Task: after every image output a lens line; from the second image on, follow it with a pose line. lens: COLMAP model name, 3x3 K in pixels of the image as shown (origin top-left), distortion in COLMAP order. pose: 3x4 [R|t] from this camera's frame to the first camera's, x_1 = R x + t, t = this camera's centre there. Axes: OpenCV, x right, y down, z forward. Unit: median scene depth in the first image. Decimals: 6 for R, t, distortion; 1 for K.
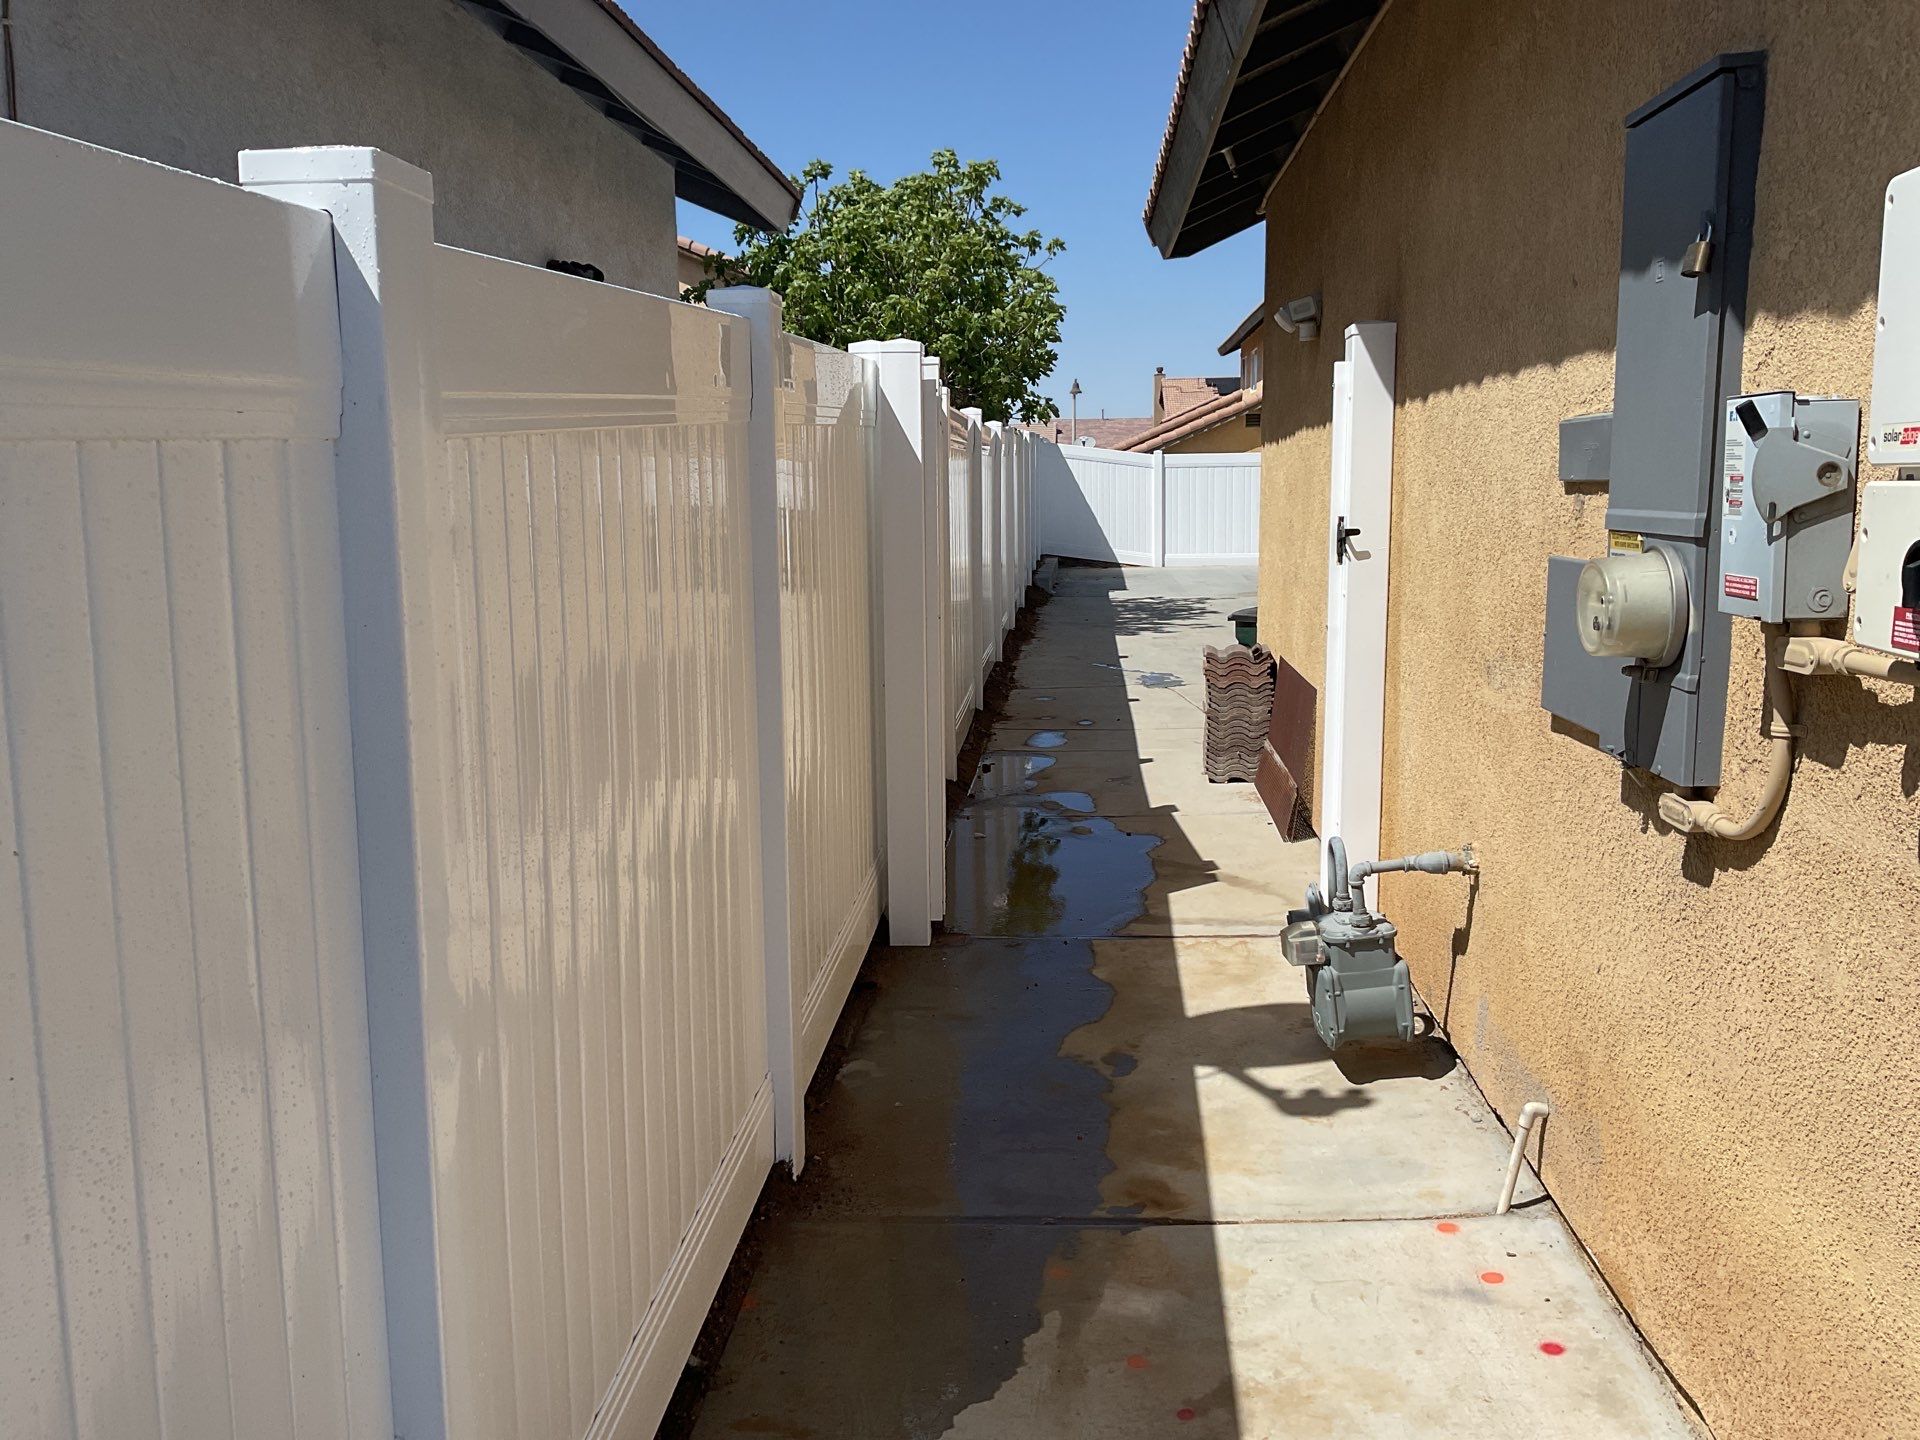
lens RADIAL K [[1567.7, 0, 952.6], [0, 1567.7, 723.0], [0, 0, 1]] dist [0.115180, -0.224718]
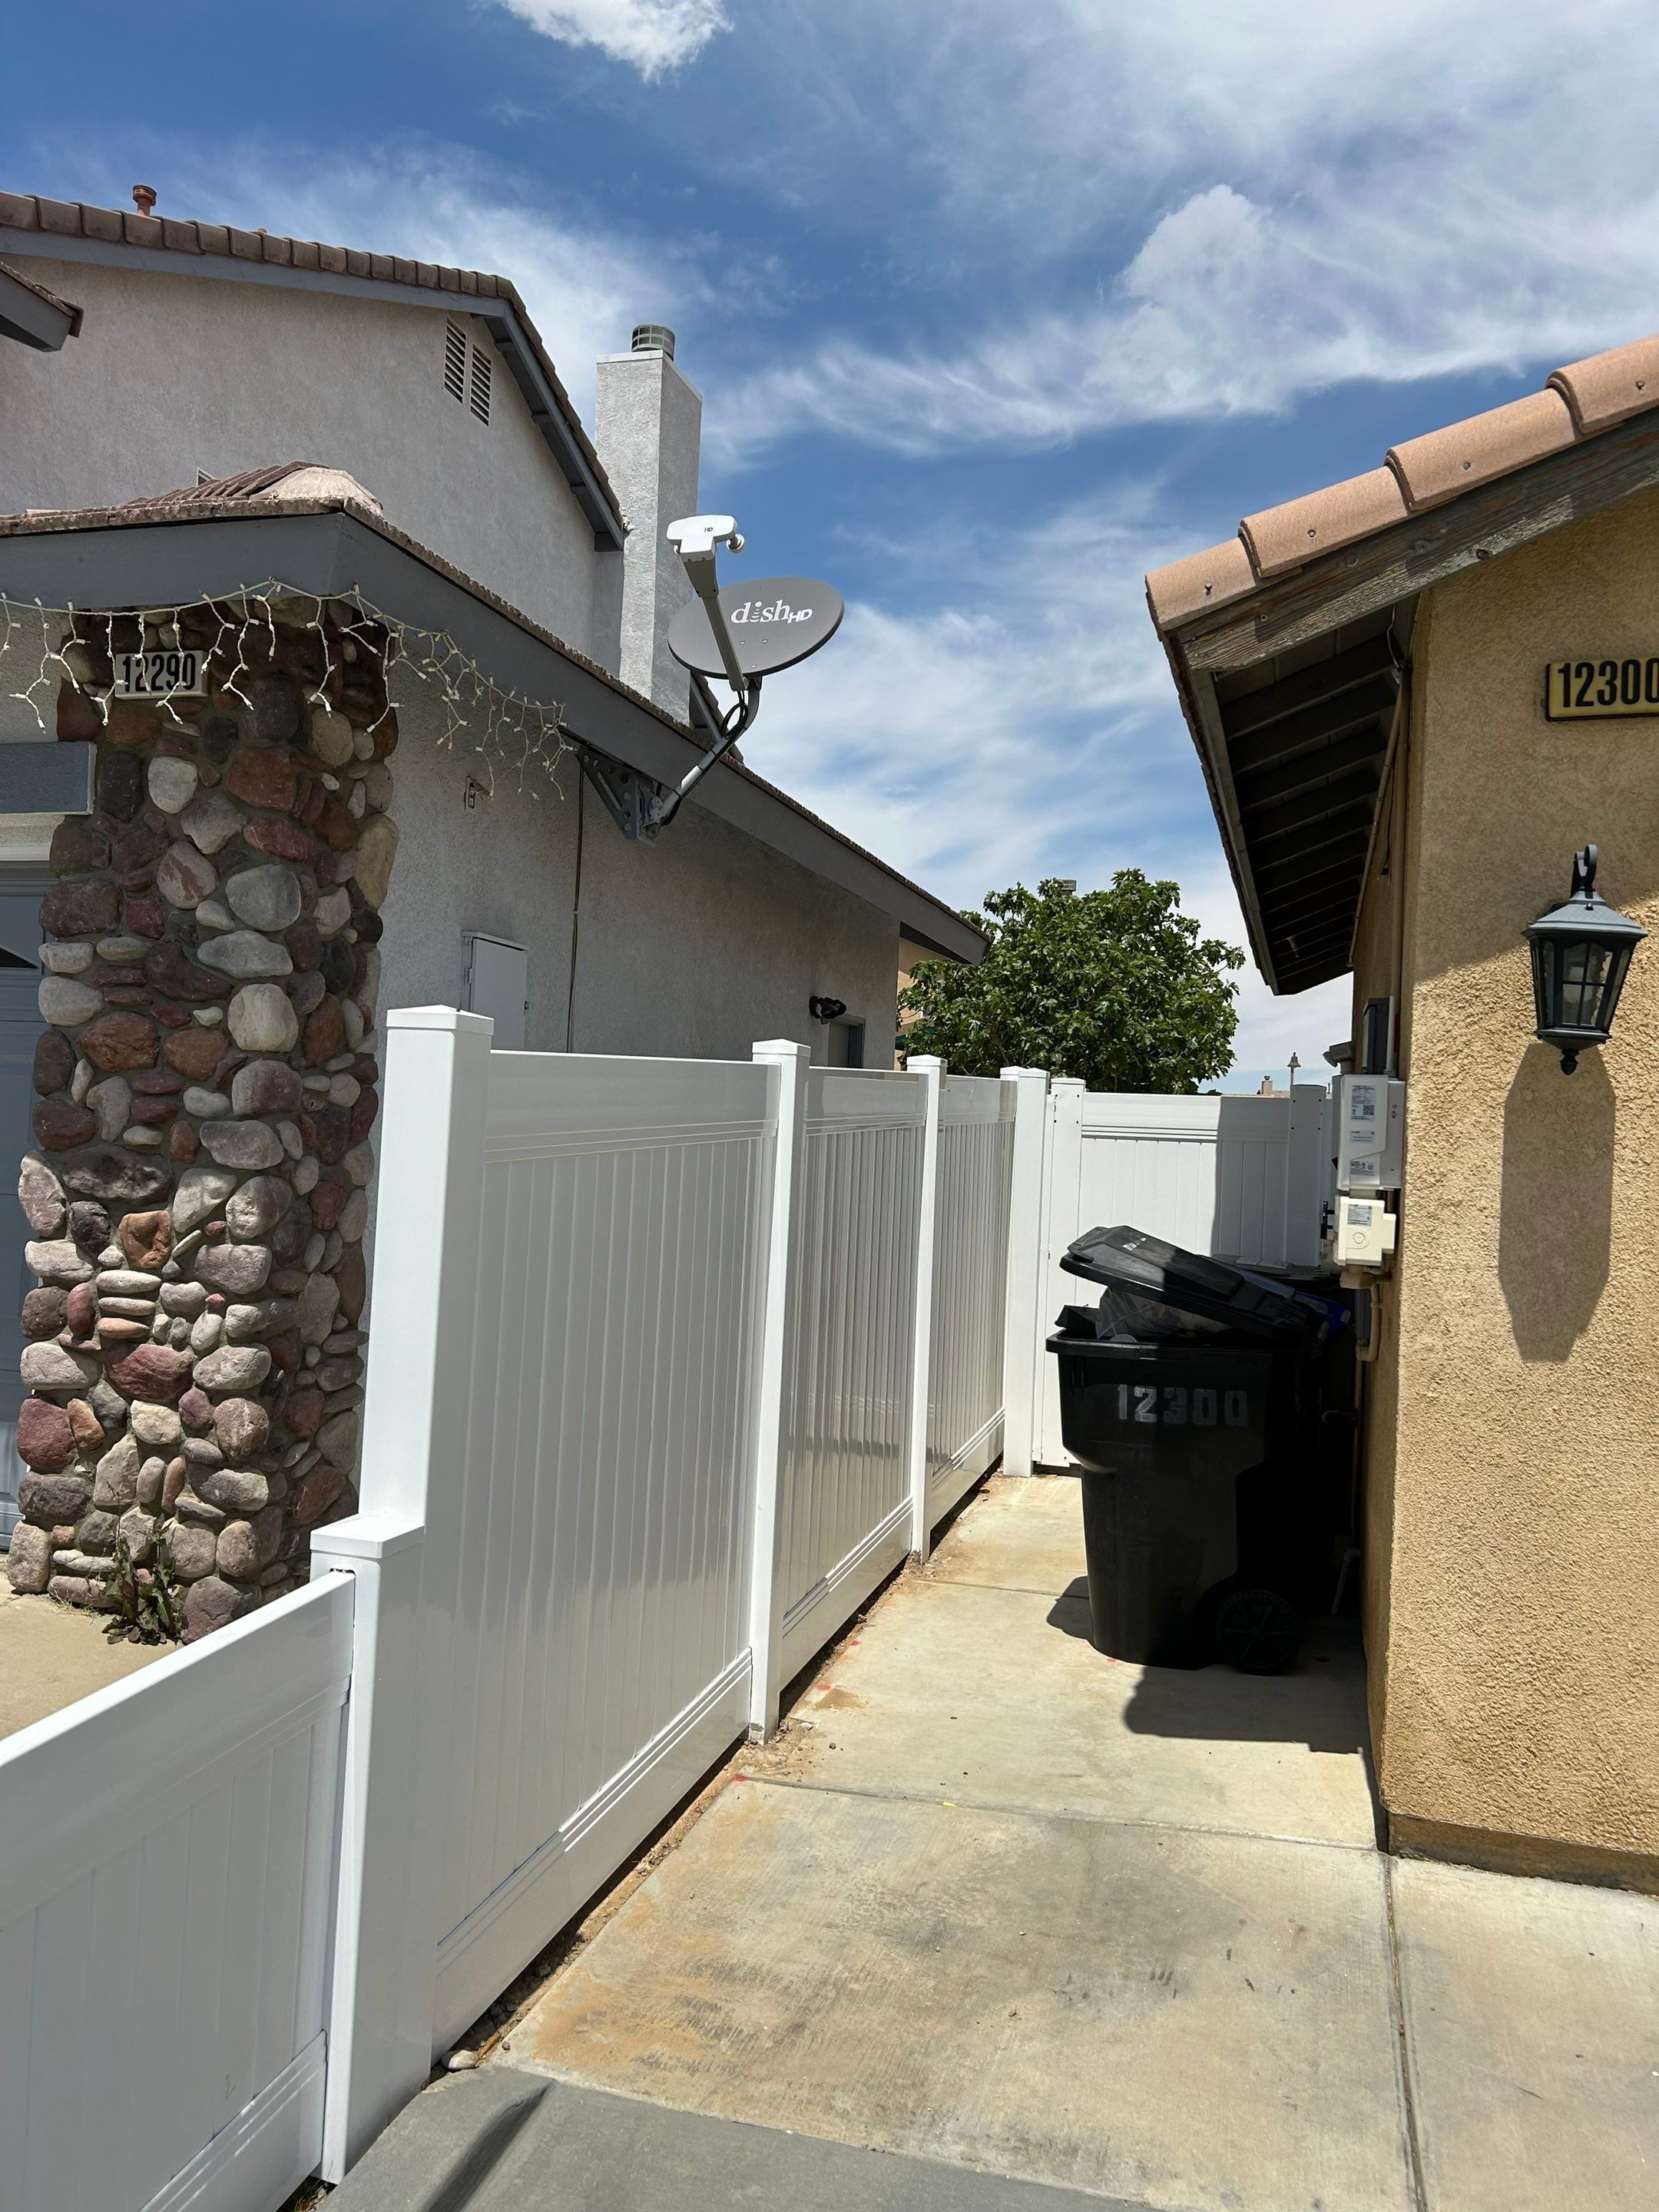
lens RADIAL K [[1669.7, 0, 829.5], [0, 1669.7, 1106.0], [0, 0, 1]] dist [0.015513, 0.004475]
pose [[0.978601, 0.054767, -0.198345, 0.130406], [-0.087750, 0.982959, -0.161530, 0.098023], [0.186119, 0.175479, 0.966730, -0.810454]]
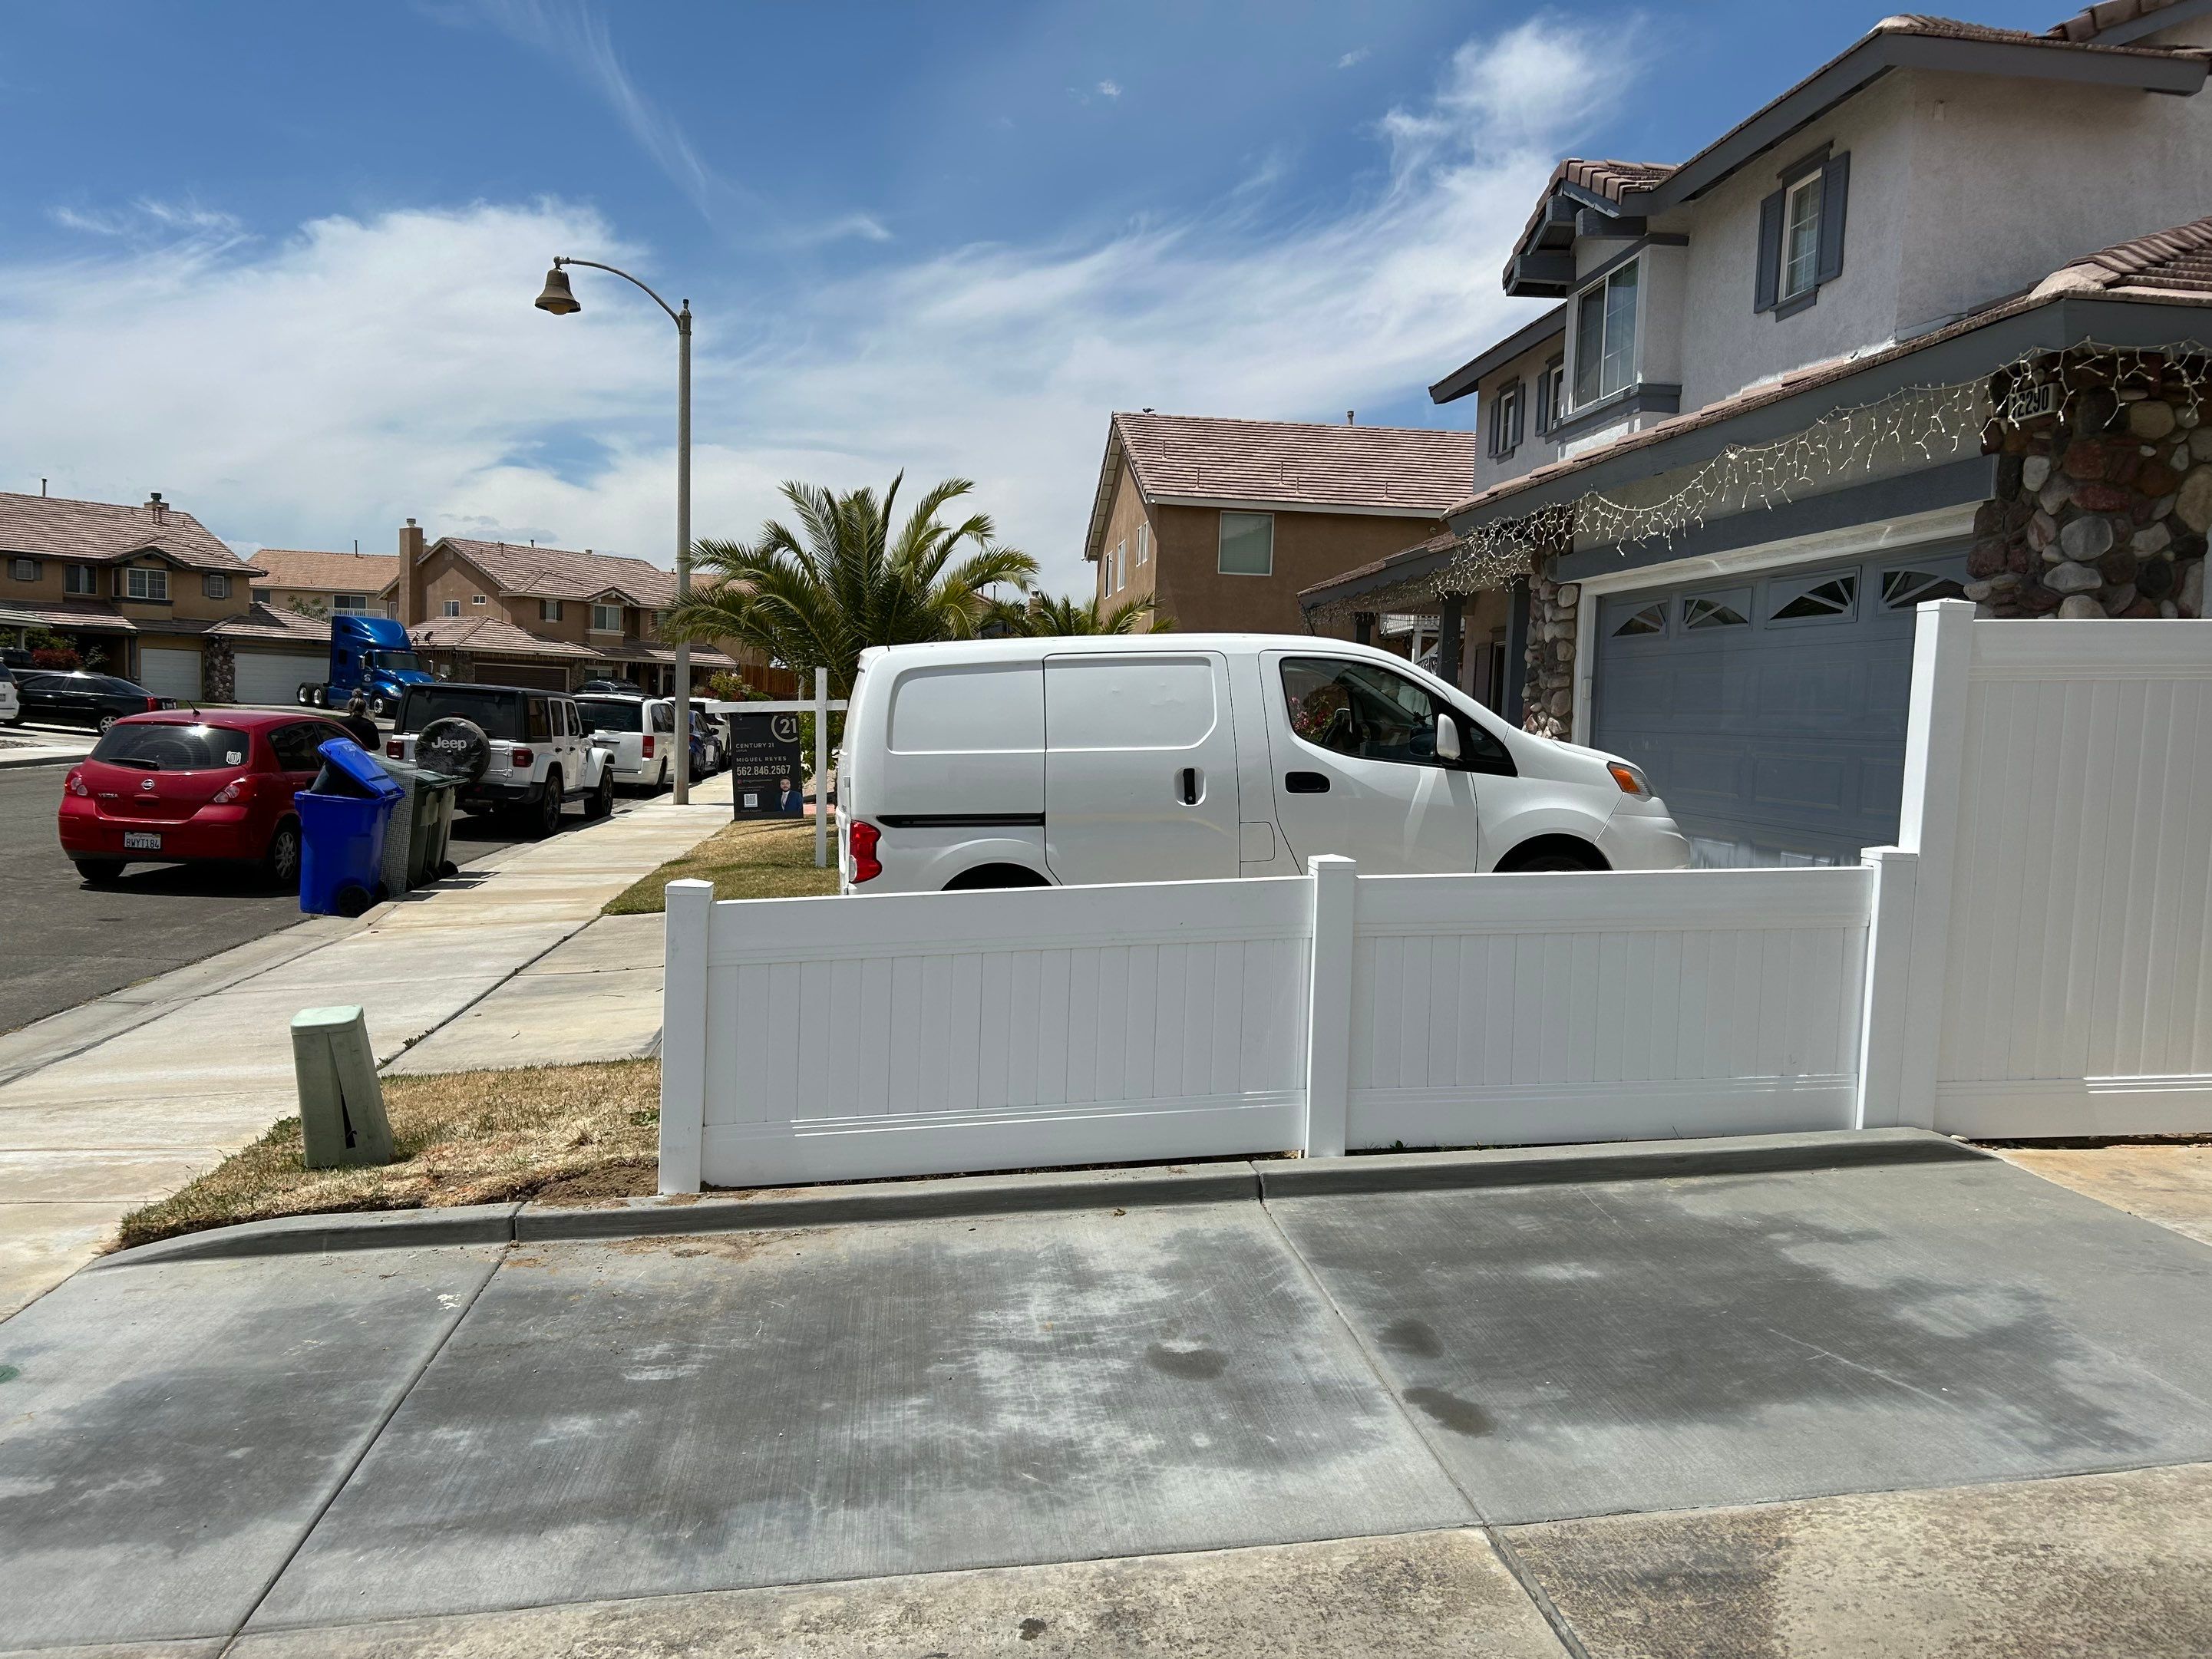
lens RADIAL K [[1669.5, 0, 1106.0], [0, 1669.5, 829.5], [0, 0, 1]] dist [0.015513, 0.004475]
pose [[0.196458, 0.093430, -0.976051, 1.184918], [-0.187016, 0.980746, 0.056237, 0.210686], [0.962512, 0.171489, 0.210148, -1.139072]]
